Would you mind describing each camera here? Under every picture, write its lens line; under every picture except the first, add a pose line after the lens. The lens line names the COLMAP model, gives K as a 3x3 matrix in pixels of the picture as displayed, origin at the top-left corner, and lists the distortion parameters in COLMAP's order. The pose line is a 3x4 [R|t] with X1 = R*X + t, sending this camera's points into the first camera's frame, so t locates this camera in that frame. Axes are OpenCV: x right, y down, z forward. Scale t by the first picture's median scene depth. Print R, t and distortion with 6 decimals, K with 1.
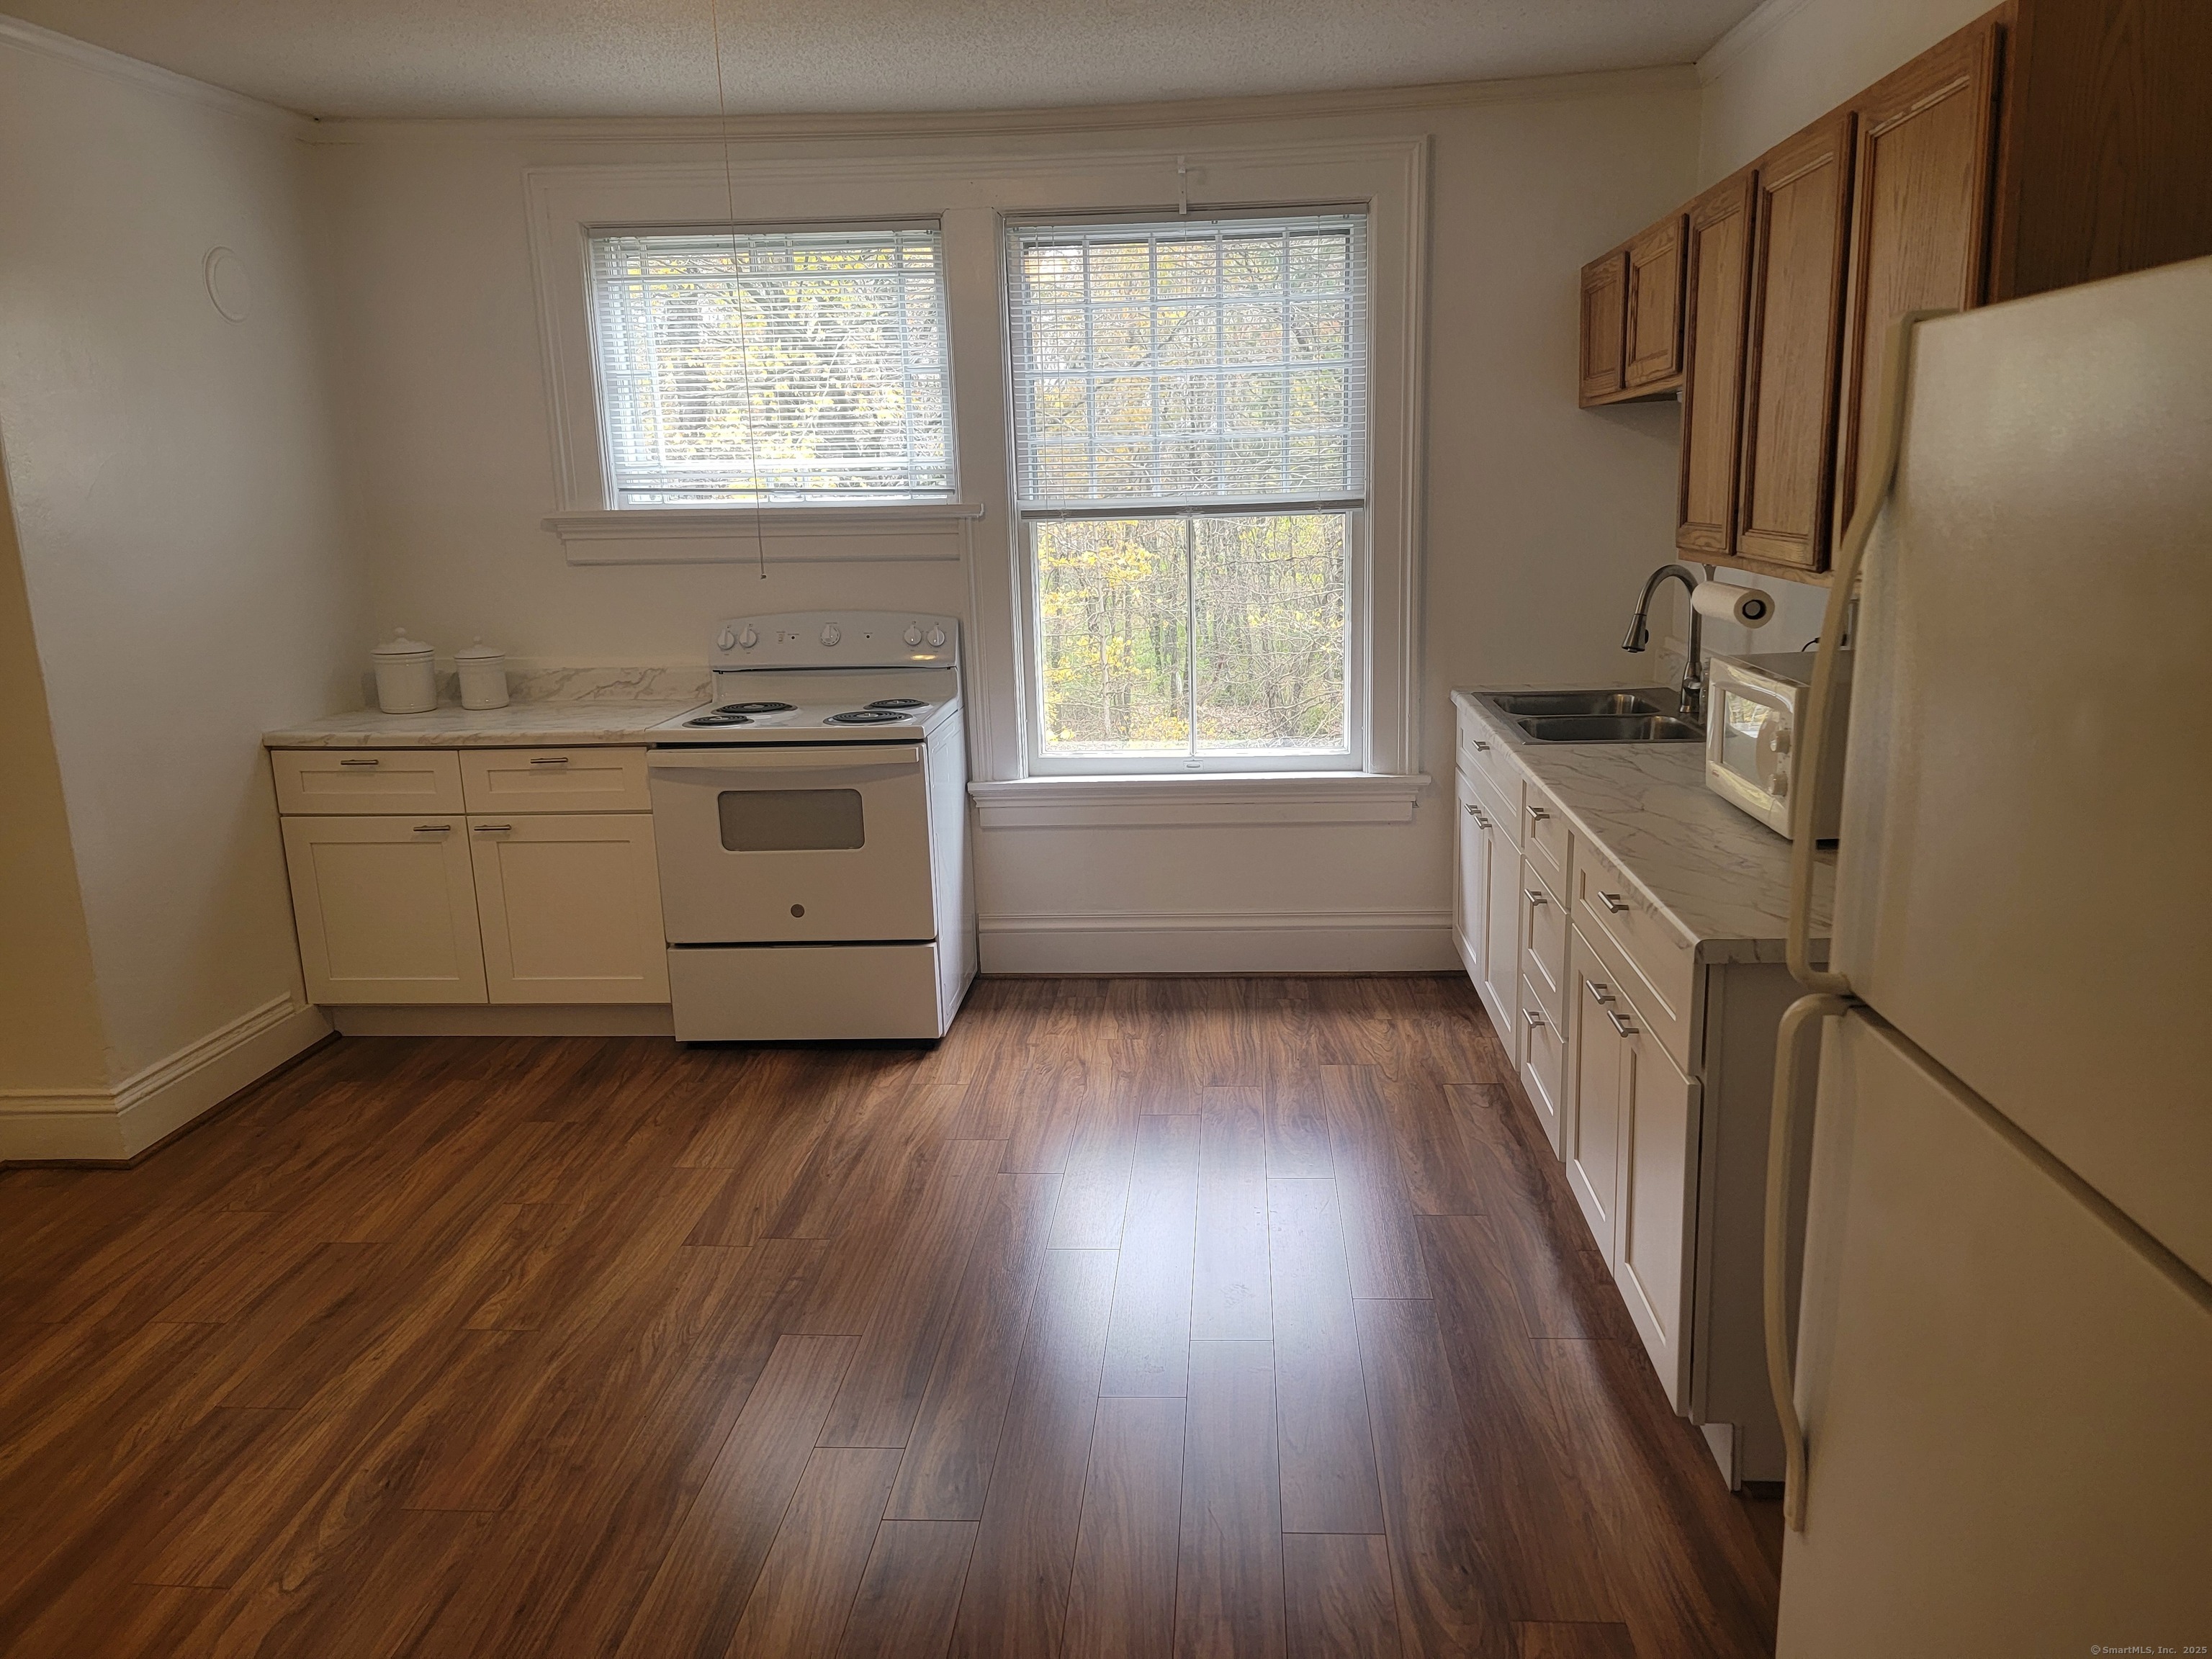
lens RADIAL K [[1528.2, 0, 1116.3], [0, 1528.2, 831.8], [0, 0, 1]] dist [0.073802, -0.053324]
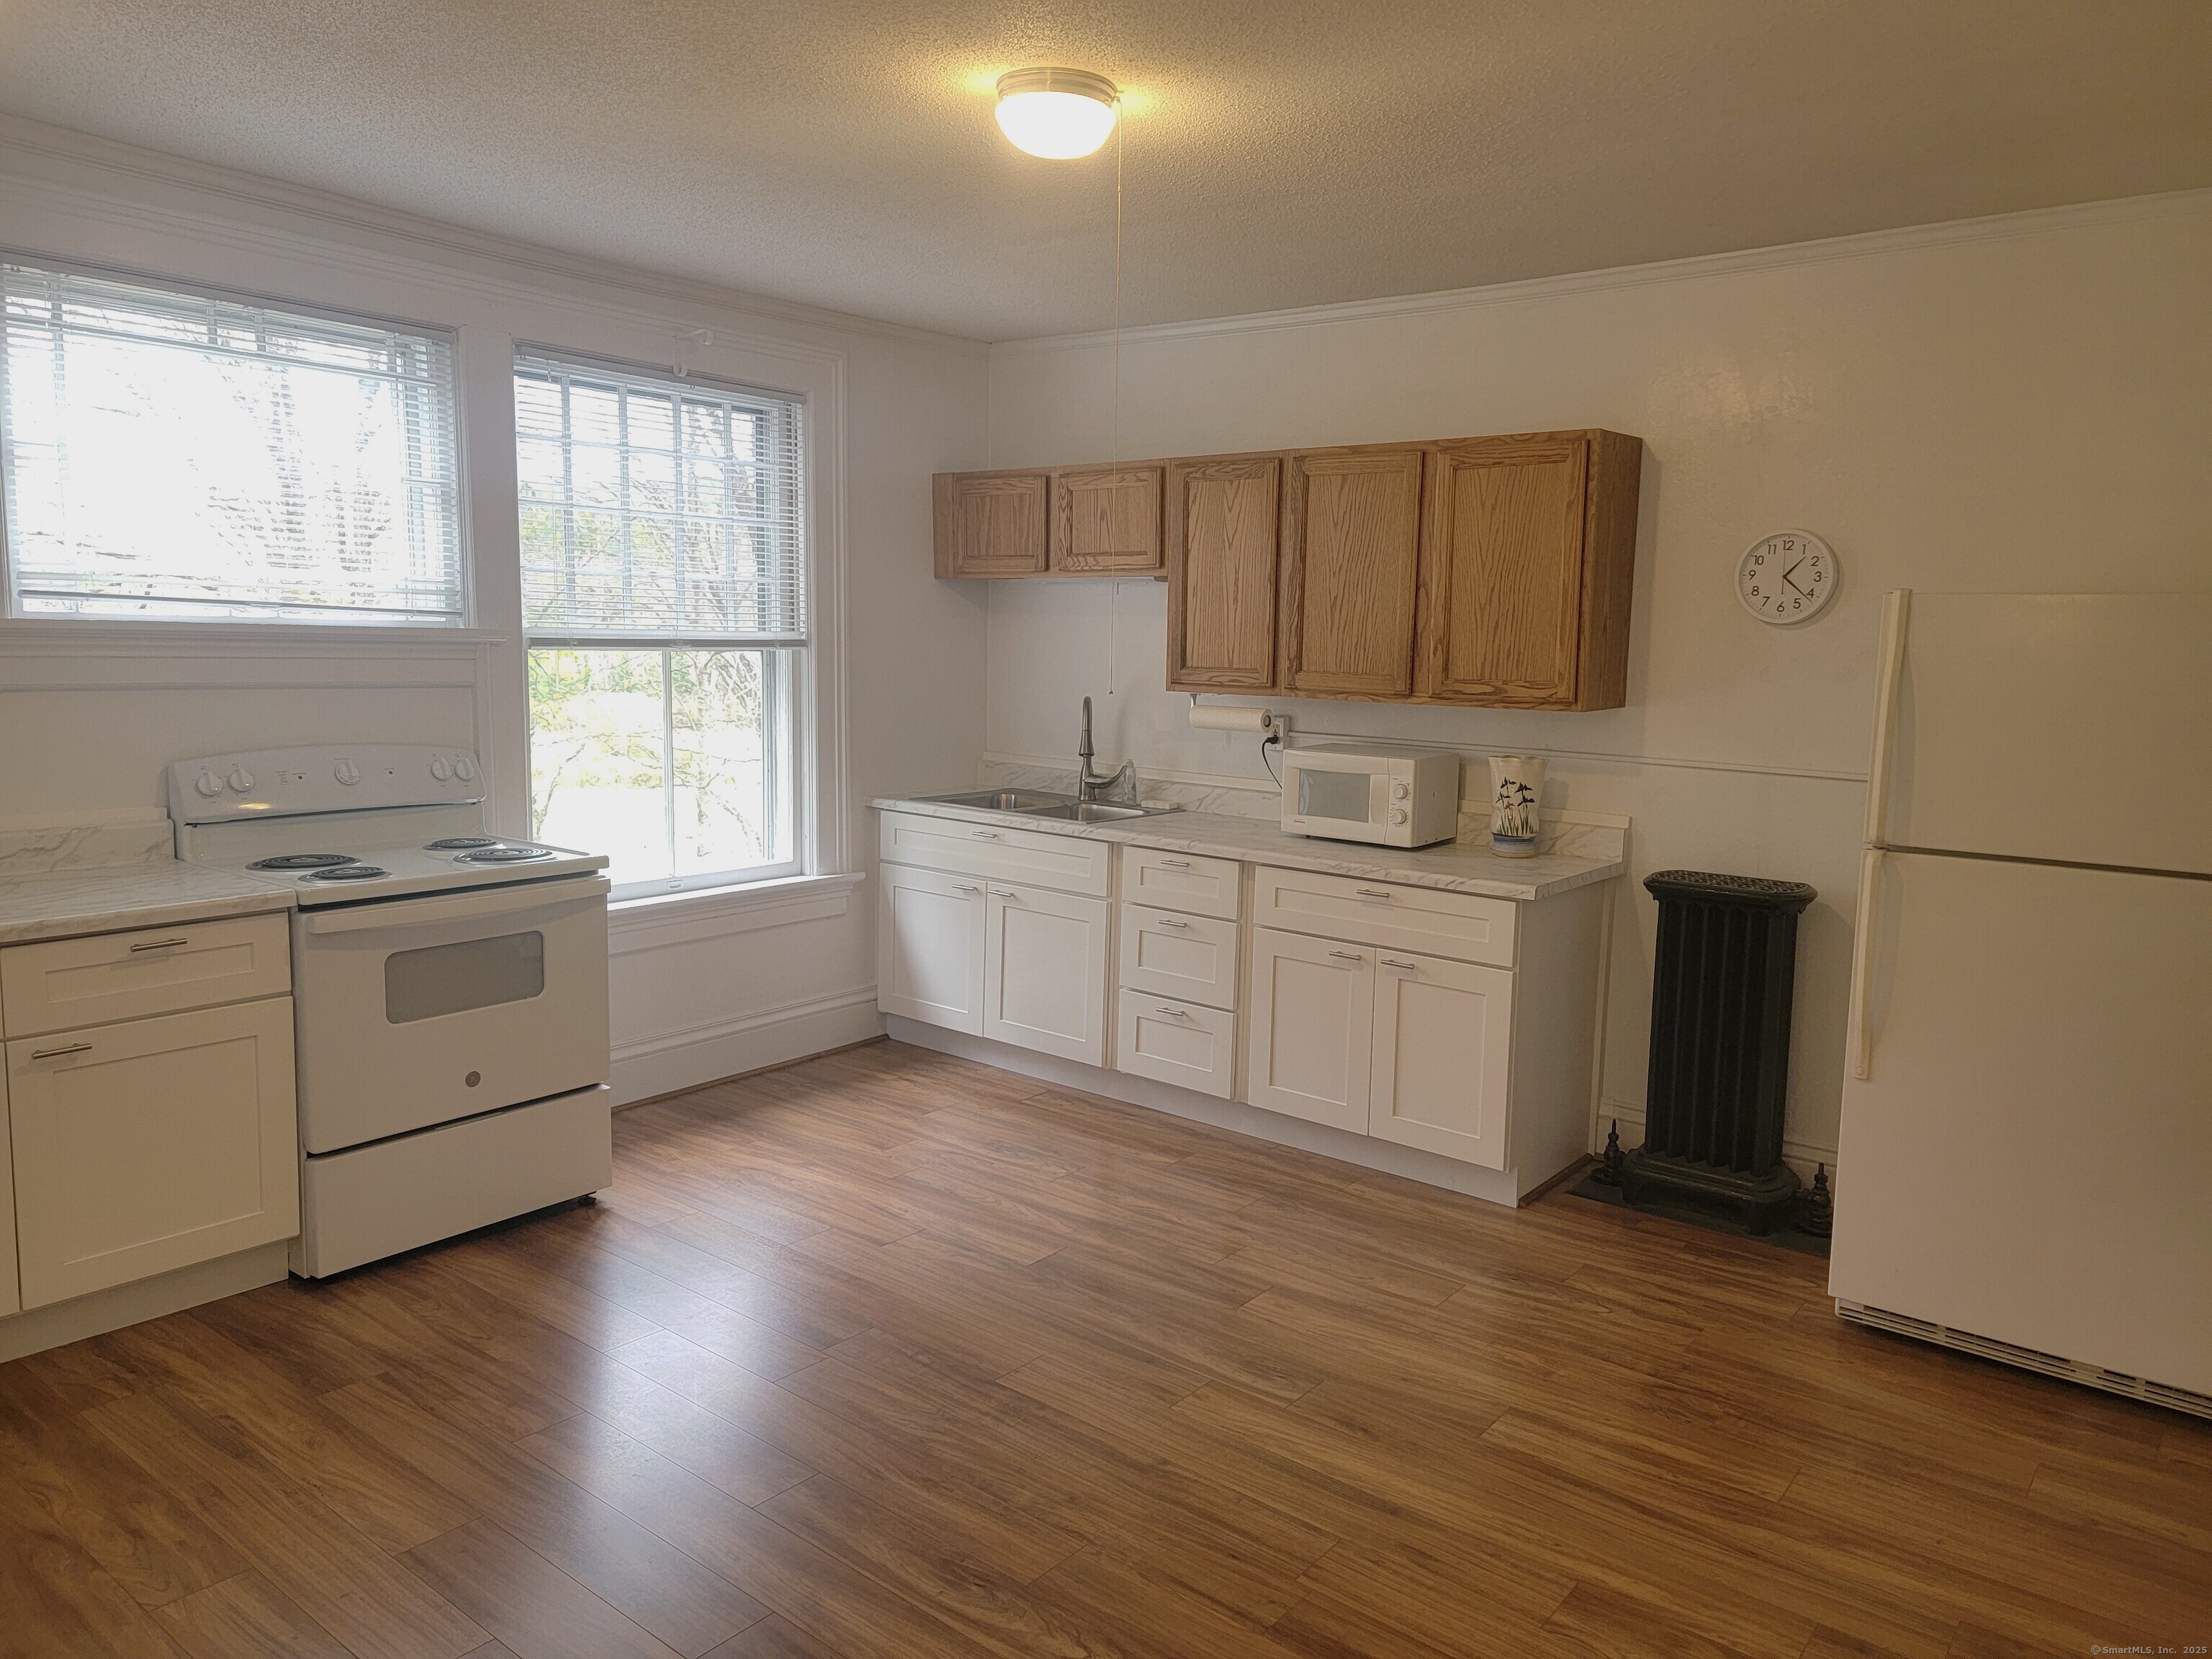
lens RADIAL K [[1574.2, 0, 1102.7], [0, 1574.2, 823.5], [0, 0, 1]] dist [0.063751, -0.008013]
pose [[0.565035, -0.062976, 0.822660, -0.721935], [0.146424, 0.988909, -0.024867, -0.017085], [-0.811970, 0.134508, 0.567990, 0.163781]]
